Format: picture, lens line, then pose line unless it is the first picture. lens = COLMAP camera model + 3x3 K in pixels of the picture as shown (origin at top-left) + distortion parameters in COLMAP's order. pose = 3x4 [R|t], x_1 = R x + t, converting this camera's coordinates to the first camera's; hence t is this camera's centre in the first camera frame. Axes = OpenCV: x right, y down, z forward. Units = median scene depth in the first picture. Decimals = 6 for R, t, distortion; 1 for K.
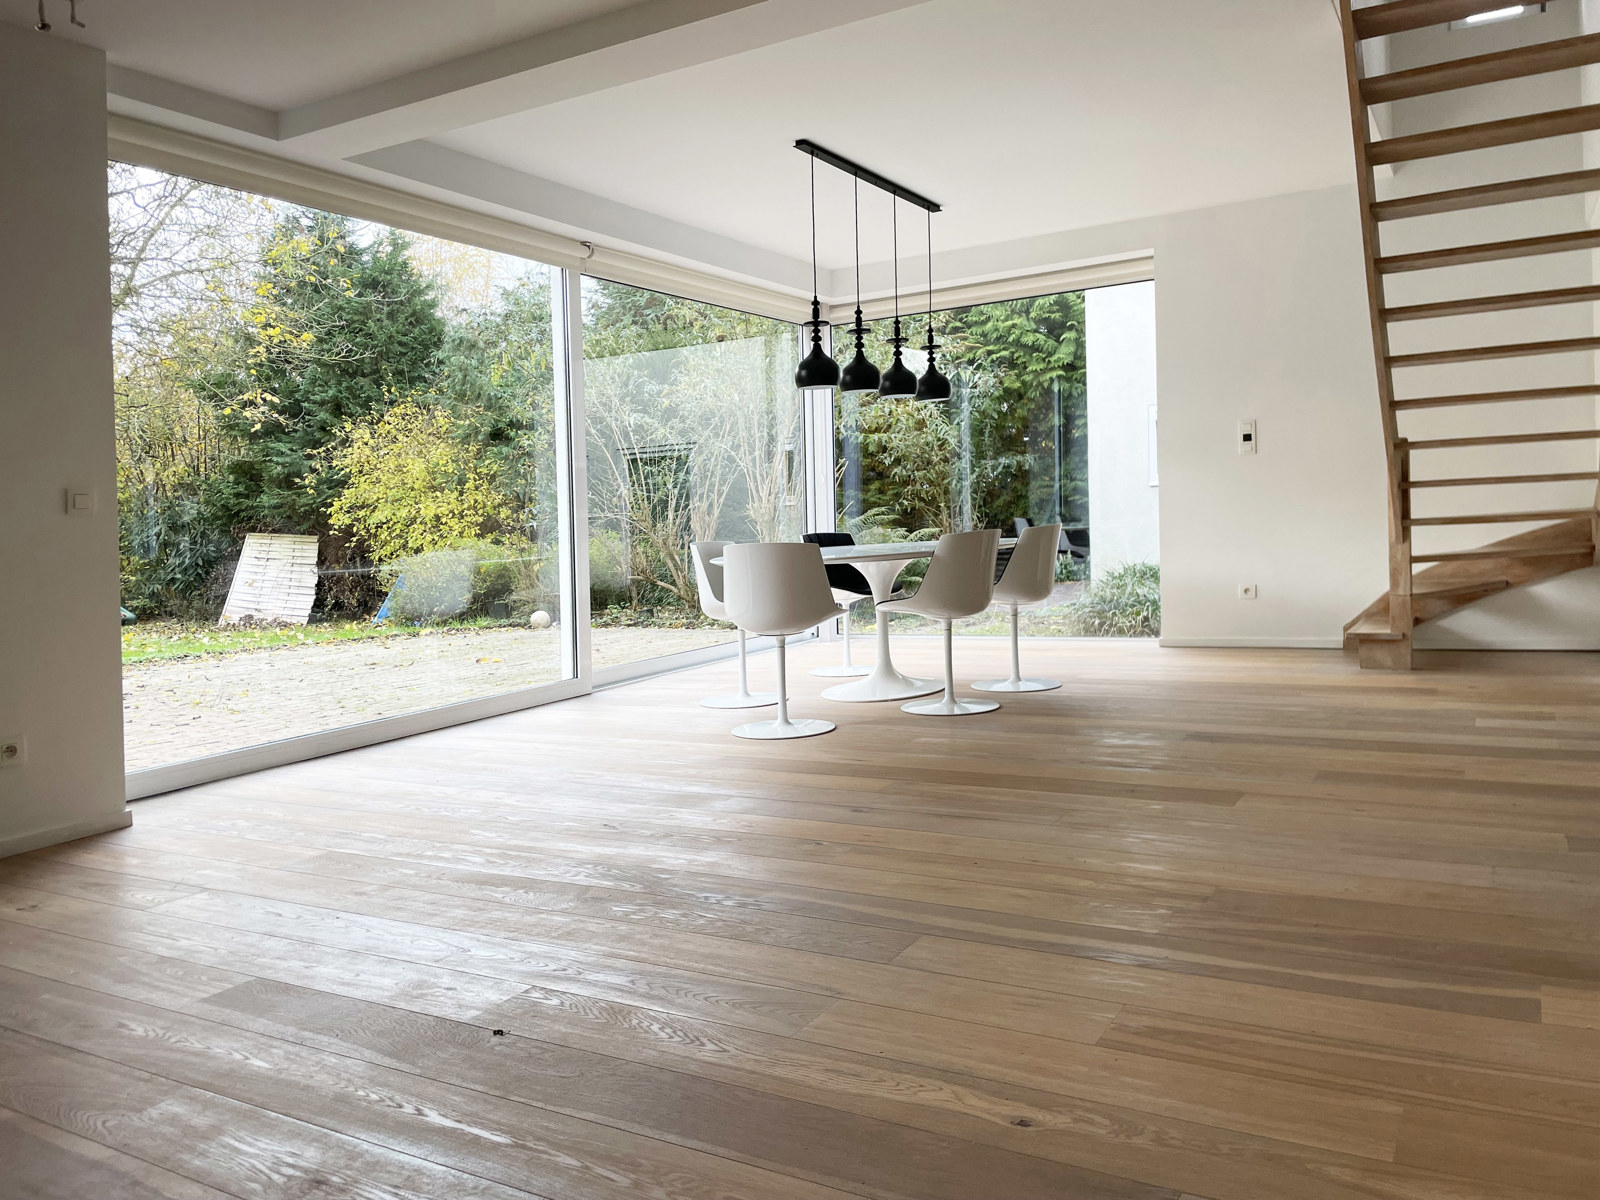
lens RADIAL K [[1215.3, 0, 791.7], [0, 1215.3, 560.9], [0, 0, 1]] dist [0.038369, -0.008362]
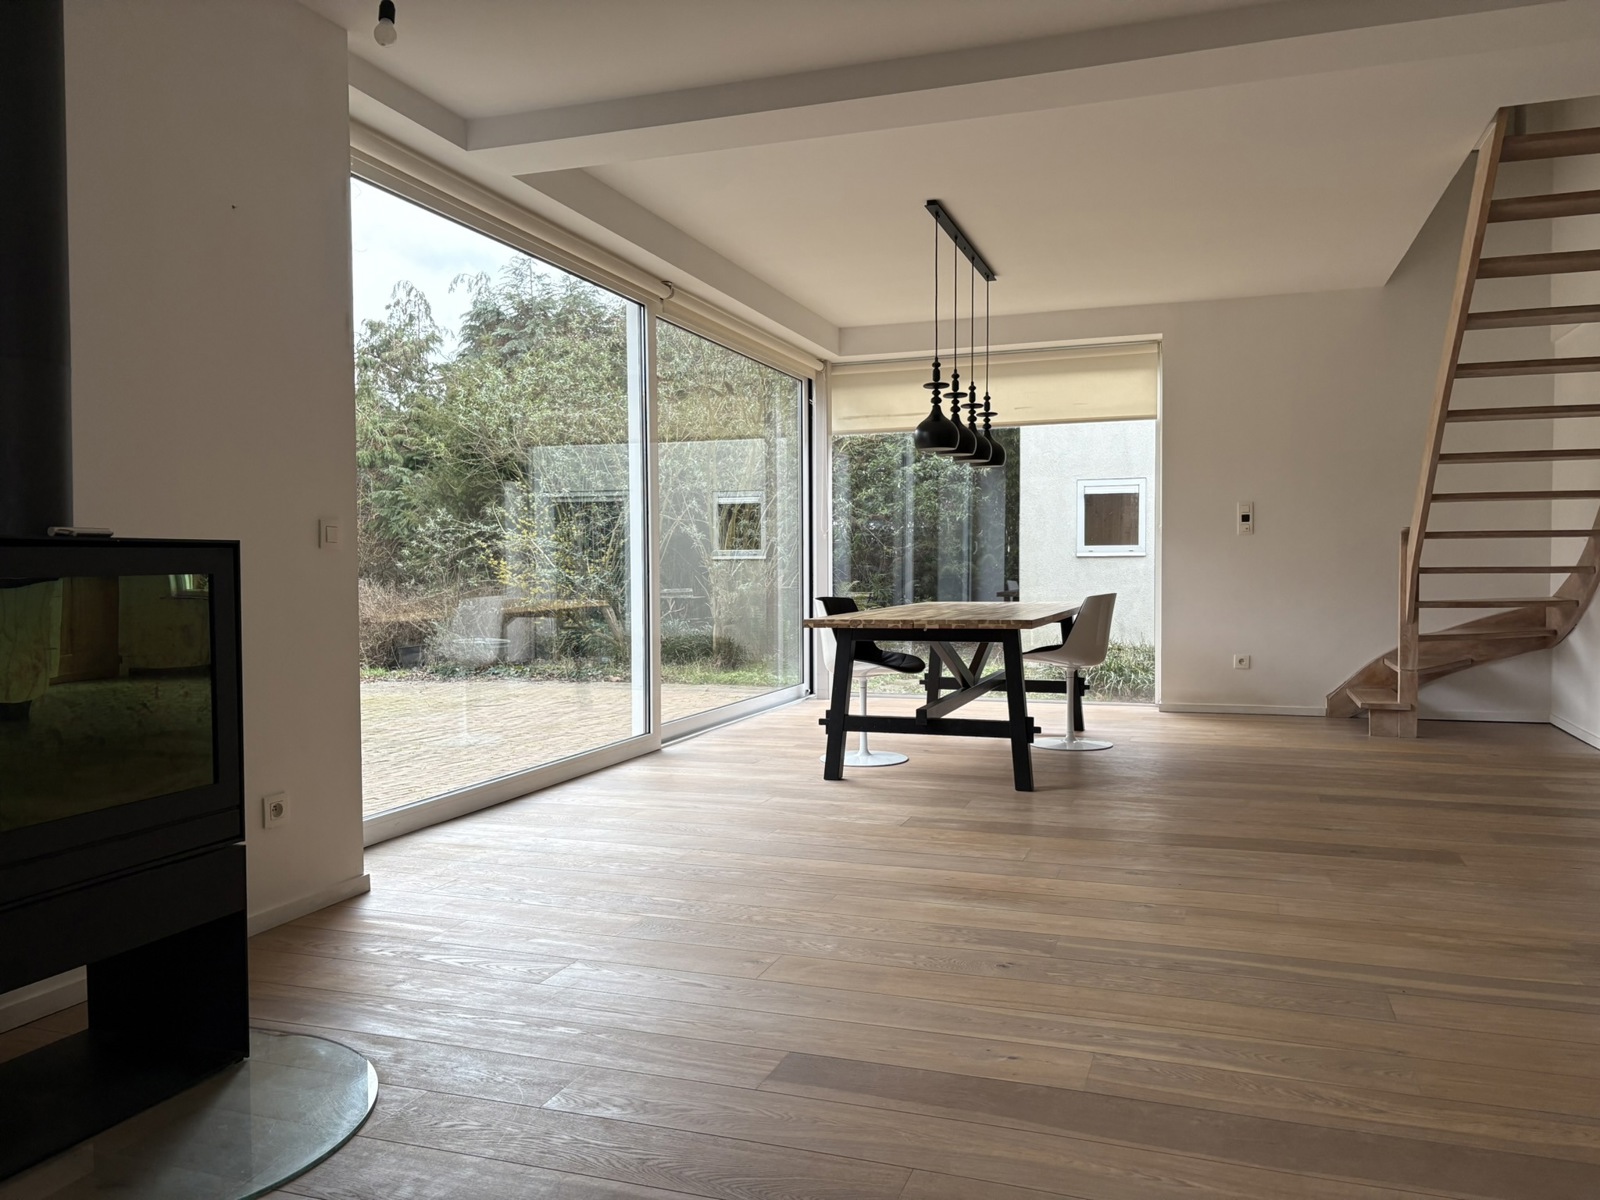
lens RADIAL K [[1230.5, 0, 814.7], [0, 1230.5, 602.3], [0, 0, 1]] dist [0.026926, -0.008961]
pose [[0.978519, 0.037449, 0.202729, -0.249848], [-0.035645, 0.999286, -0.012545, 0.000299], [-0.203054, 0.005049, 0.979155, 0.021549]]
